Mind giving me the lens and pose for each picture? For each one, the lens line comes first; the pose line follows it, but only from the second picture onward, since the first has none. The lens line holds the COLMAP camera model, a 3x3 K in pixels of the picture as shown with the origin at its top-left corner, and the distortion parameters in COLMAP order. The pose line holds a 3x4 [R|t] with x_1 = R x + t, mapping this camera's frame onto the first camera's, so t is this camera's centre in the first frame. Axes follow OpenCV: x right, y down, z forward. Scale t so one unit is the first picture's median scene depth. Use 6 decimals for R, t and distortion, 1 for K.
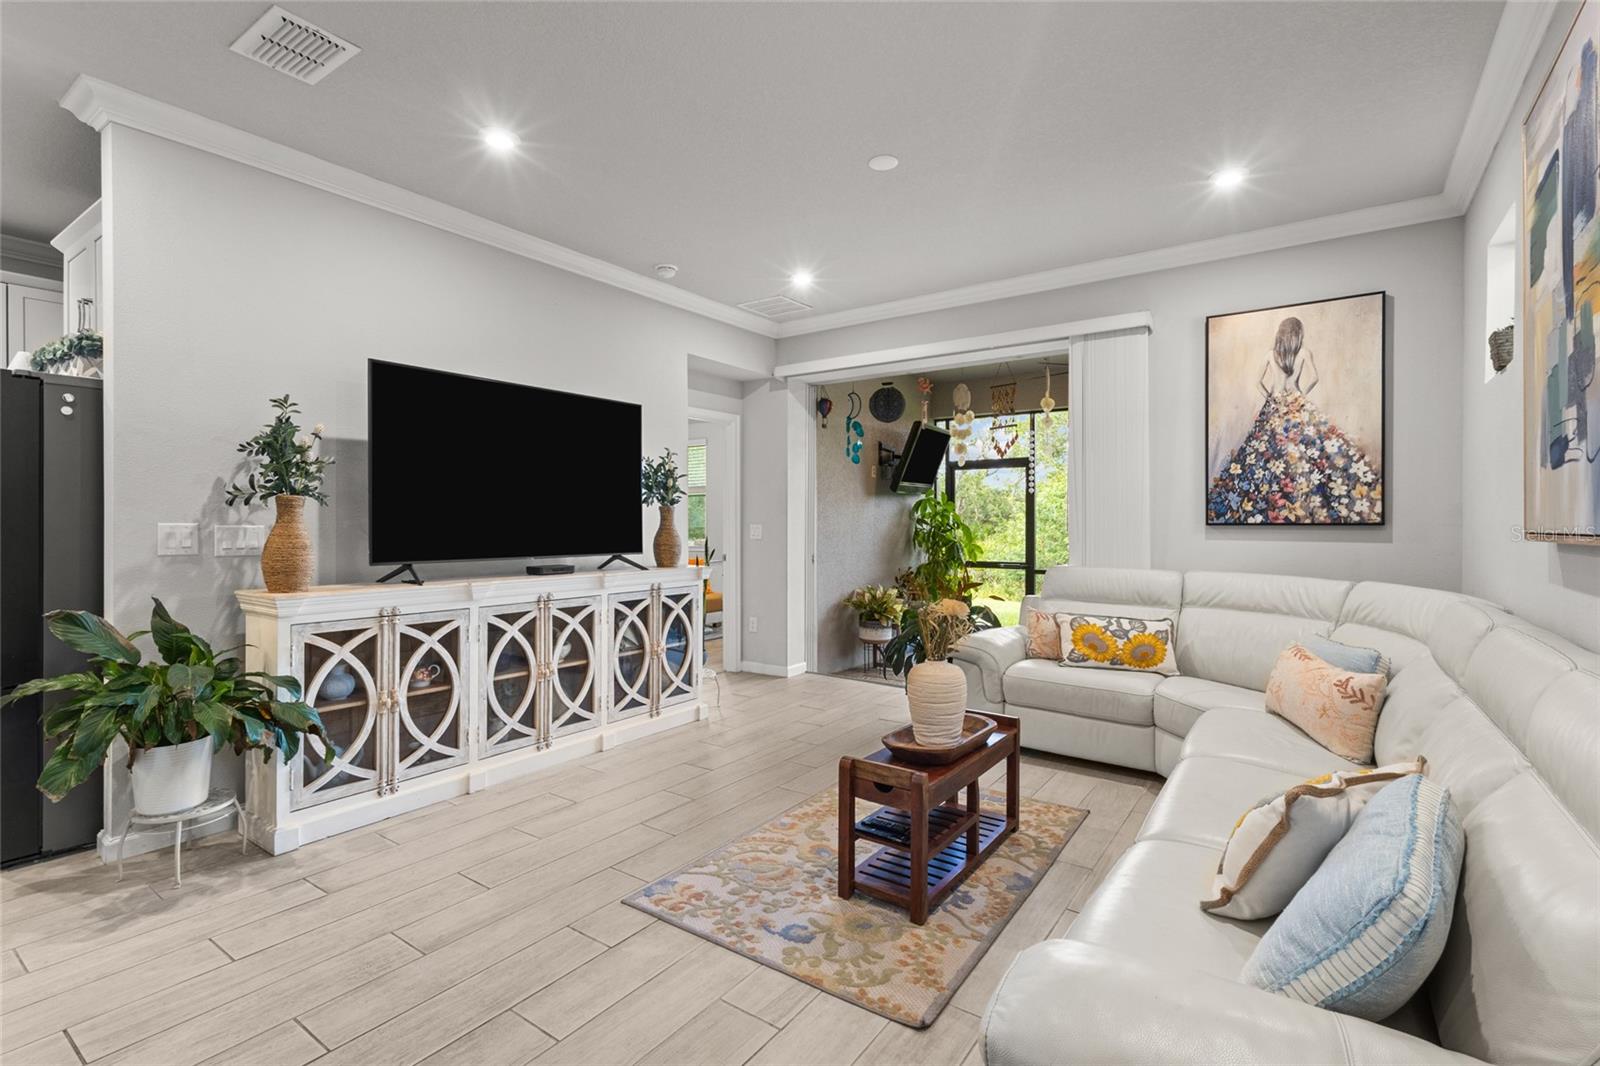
lens RADIAL K [[743.4, 0, 801.6], [0, 743.4, 523.9], [0, 0, 1]] dist [0.004263, 0.001121]
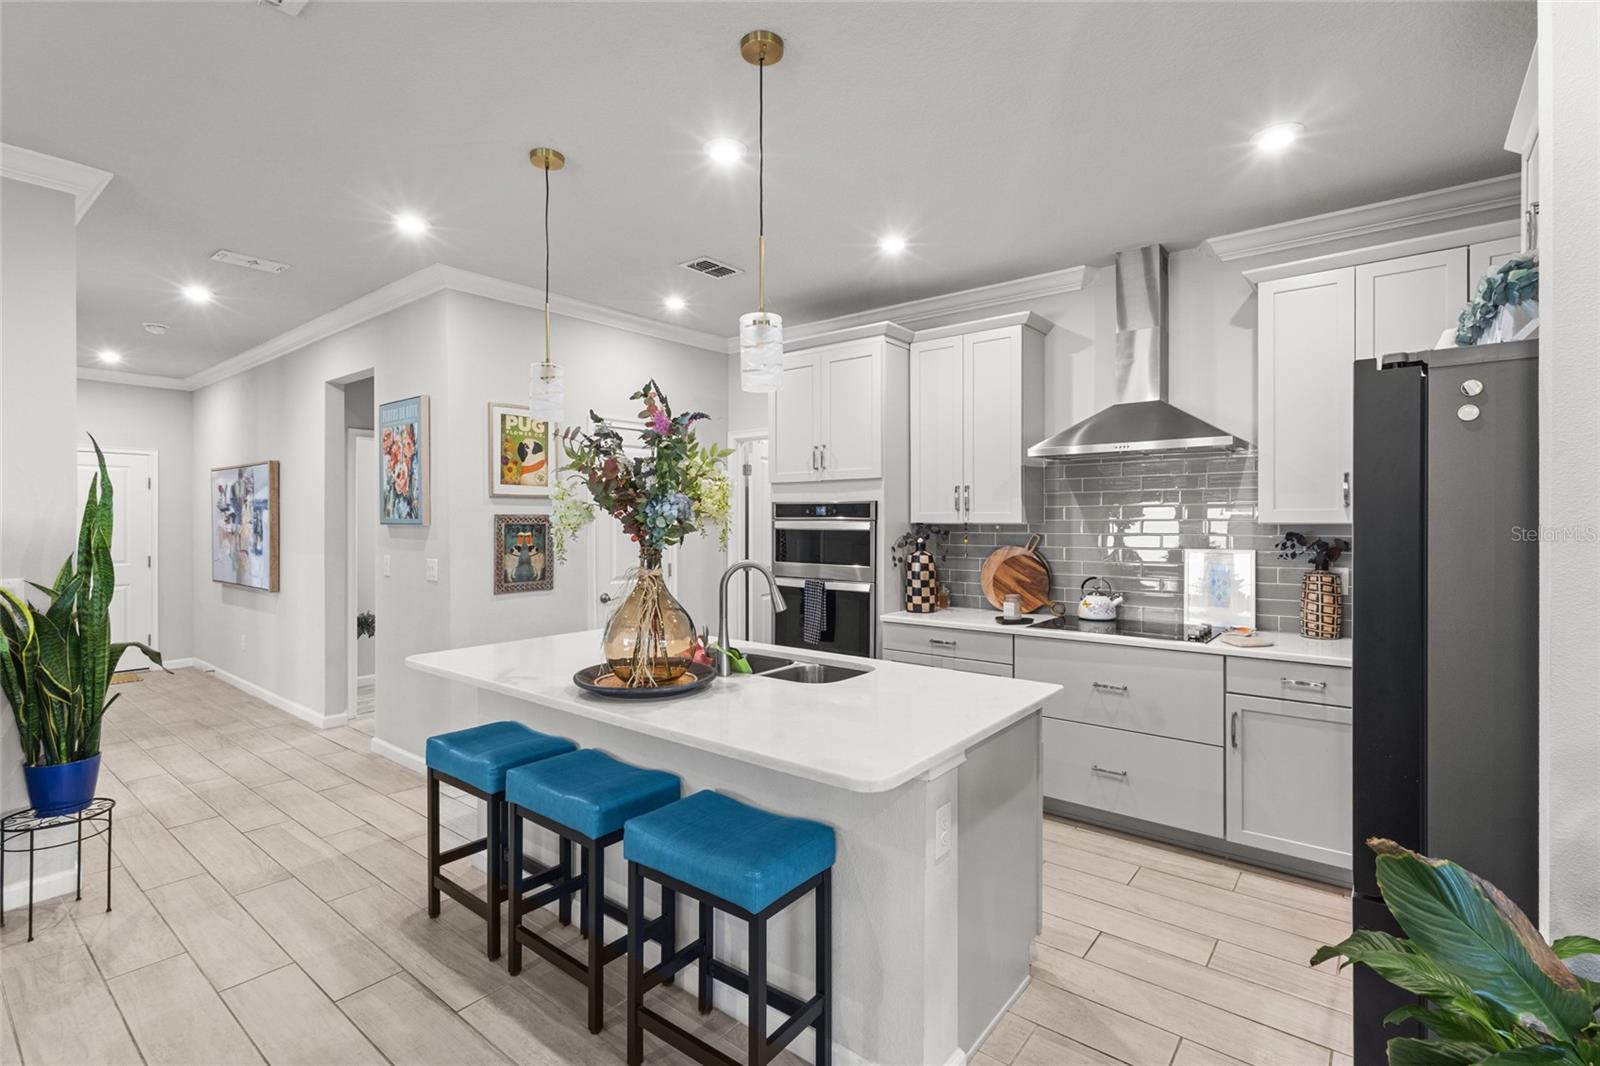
lens RADIAL K [[743.4, 0, 805.8], [0, 743.4, 516.9], [0, 0, 1]] dist [0.004263, 0.001121]
pose [[-0.056160, -0.011739, -0.998353, -0.303714], [-0.004674, 0.999923, -0.011495, -0.049526], [0.998411, 0.004020, -0.056210, 0.407900]]
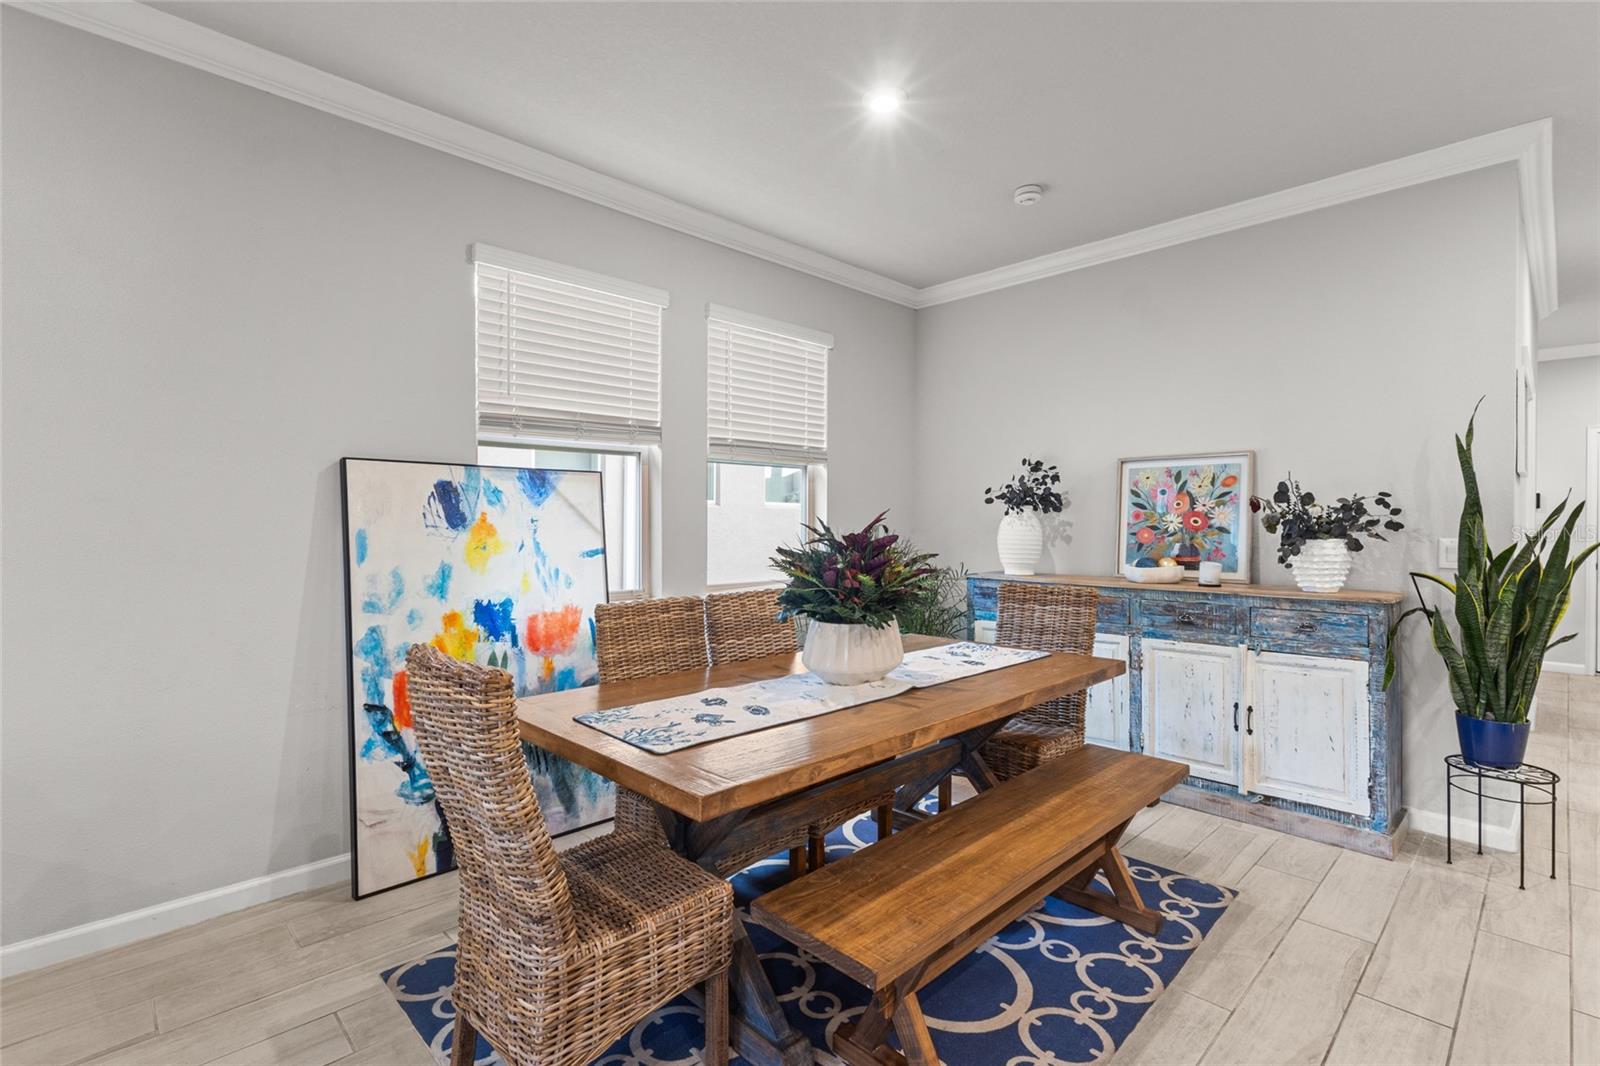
lens RADIAL K [[743.4, 0, 796.2], [0, 743.4, 533.2], [0, 0, 1]] dist [0.004263, 0.001121]
pose [[-0.982238, -0.005691, 0.187555, -0.447025], [-0.003106, 0.999896, 0.014074, -0.008532], [-0.187615, 0.013241, -0.982153, 0.503758]]
